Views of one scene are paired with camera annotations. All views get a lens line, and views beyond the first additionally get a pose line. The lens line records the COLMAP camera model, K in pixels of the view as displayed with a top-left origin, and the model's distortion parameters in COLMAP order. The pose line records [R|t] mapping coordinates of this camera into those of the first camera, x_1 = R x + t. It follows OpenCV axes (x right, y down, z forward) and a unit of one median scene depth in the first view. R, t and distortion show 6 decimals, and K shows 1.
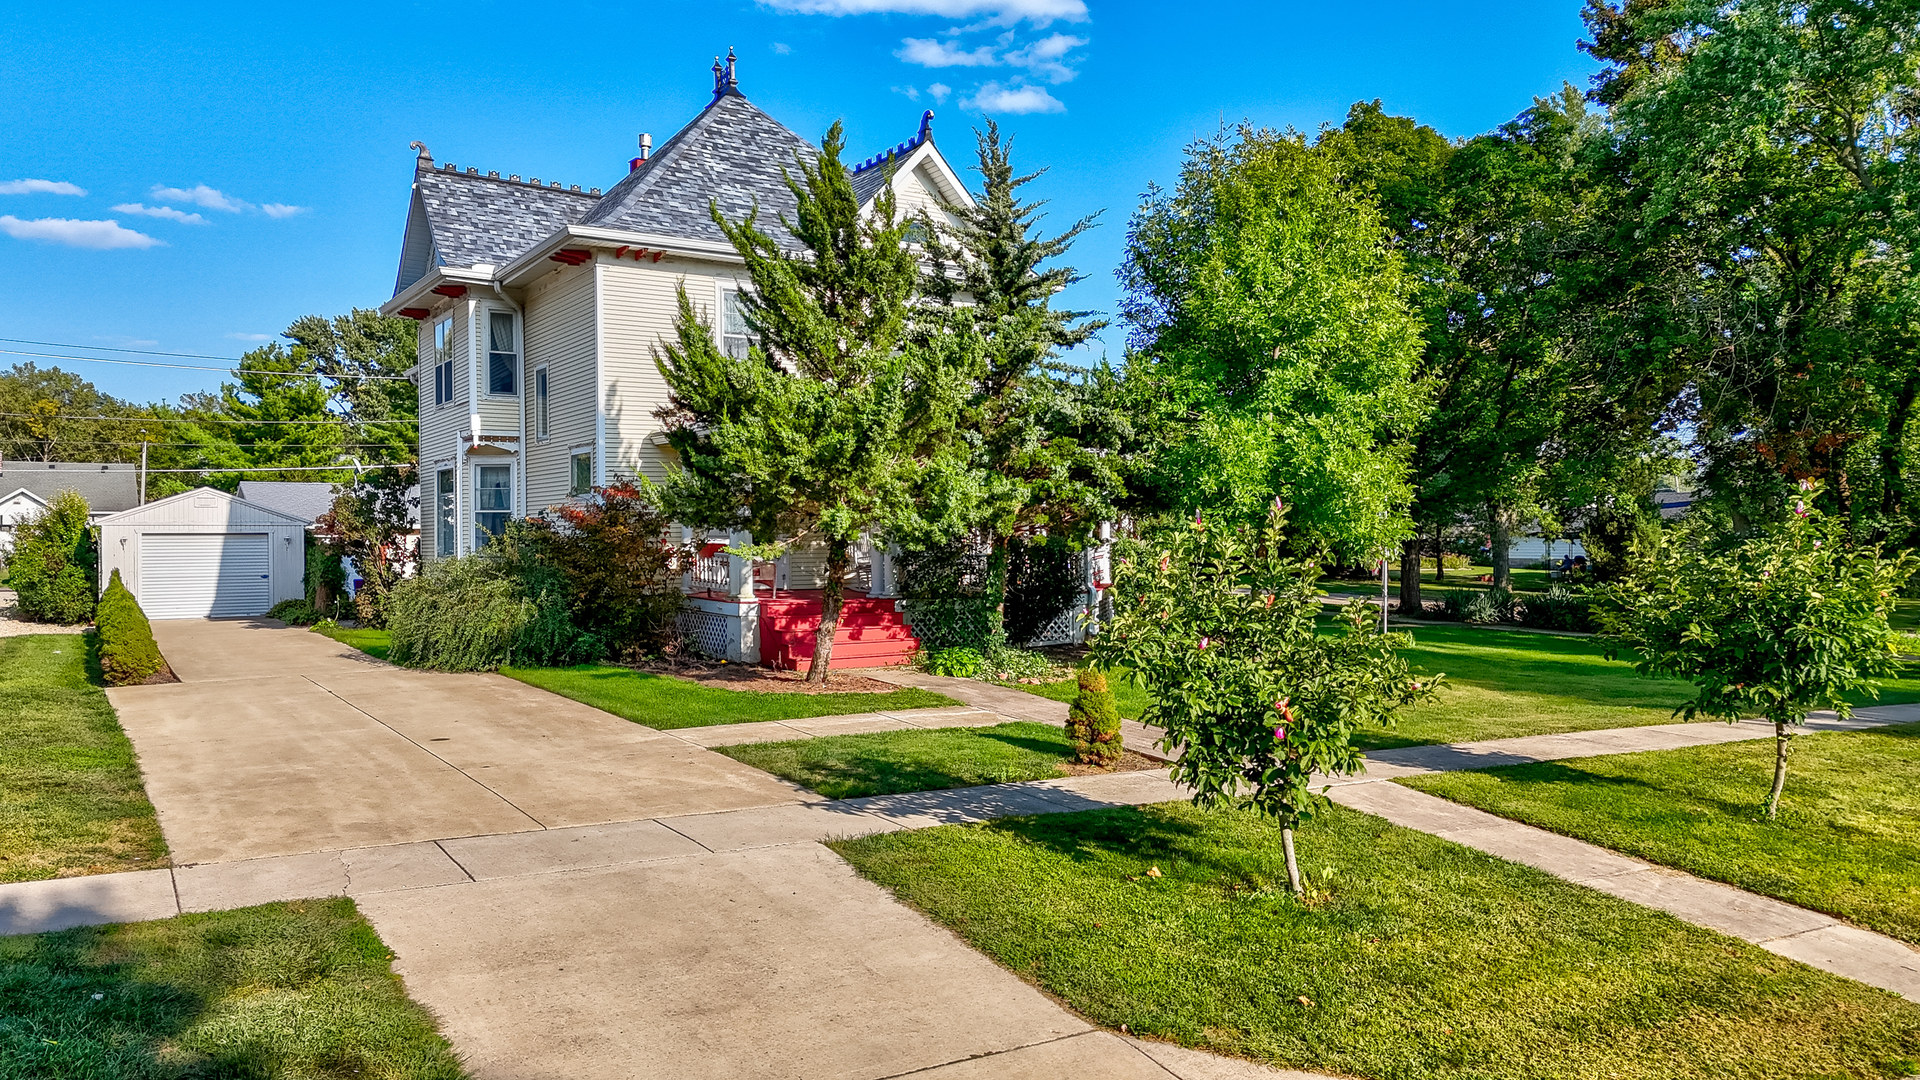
lens RADIAL K [[1368.0, 0, 958.8], [0, 1368.0, 538.8], [0, 0, 1]] dist [0.037235, -0.000074]
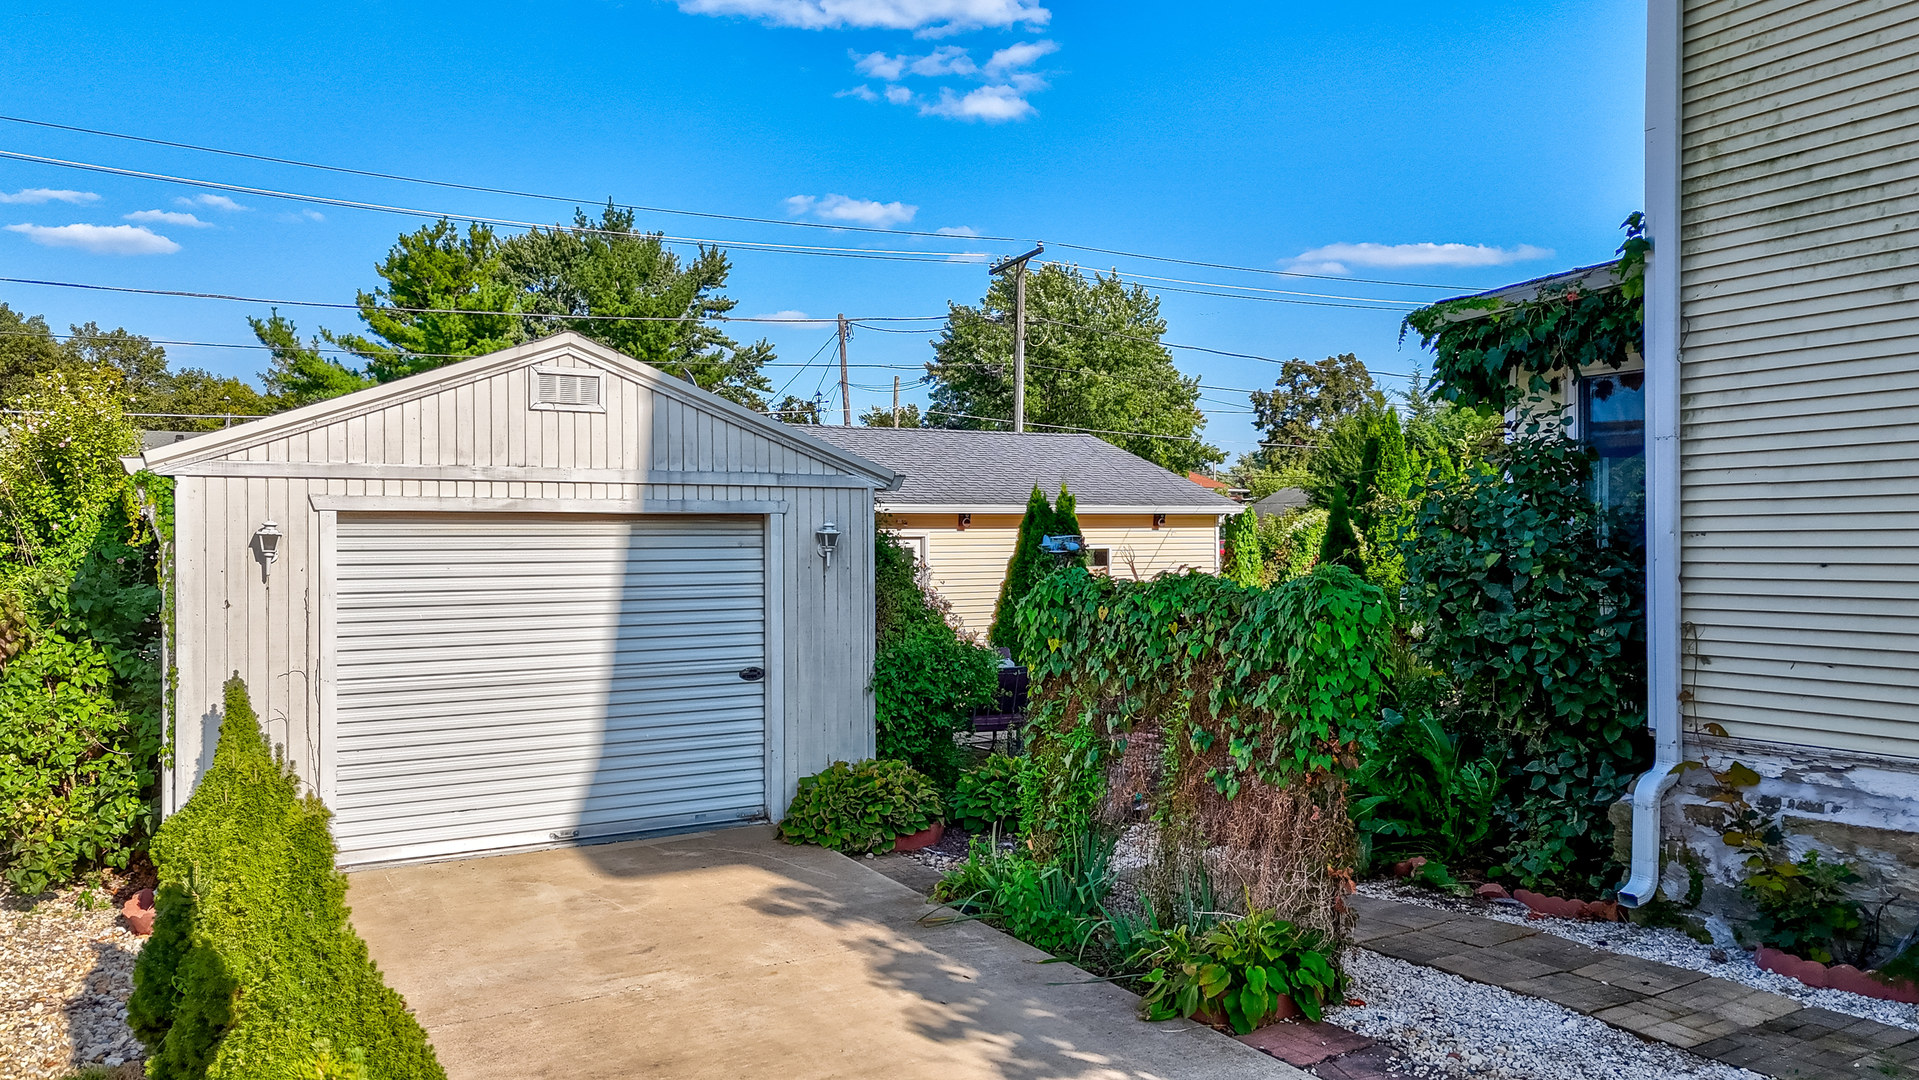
lens RADIAL K [[1367.3, 0, 962.5], [0, 1367.3, 542.6], [0, 0, 1]] dist [0.037235, -0.000074]
pose [[0.999347, 0.002603, -0.036040, -0.275381], [-0.002447, 0.999987, 0.004393, 0.000184], [0.036051, -0.004302, 0.999341, 0.445759]]
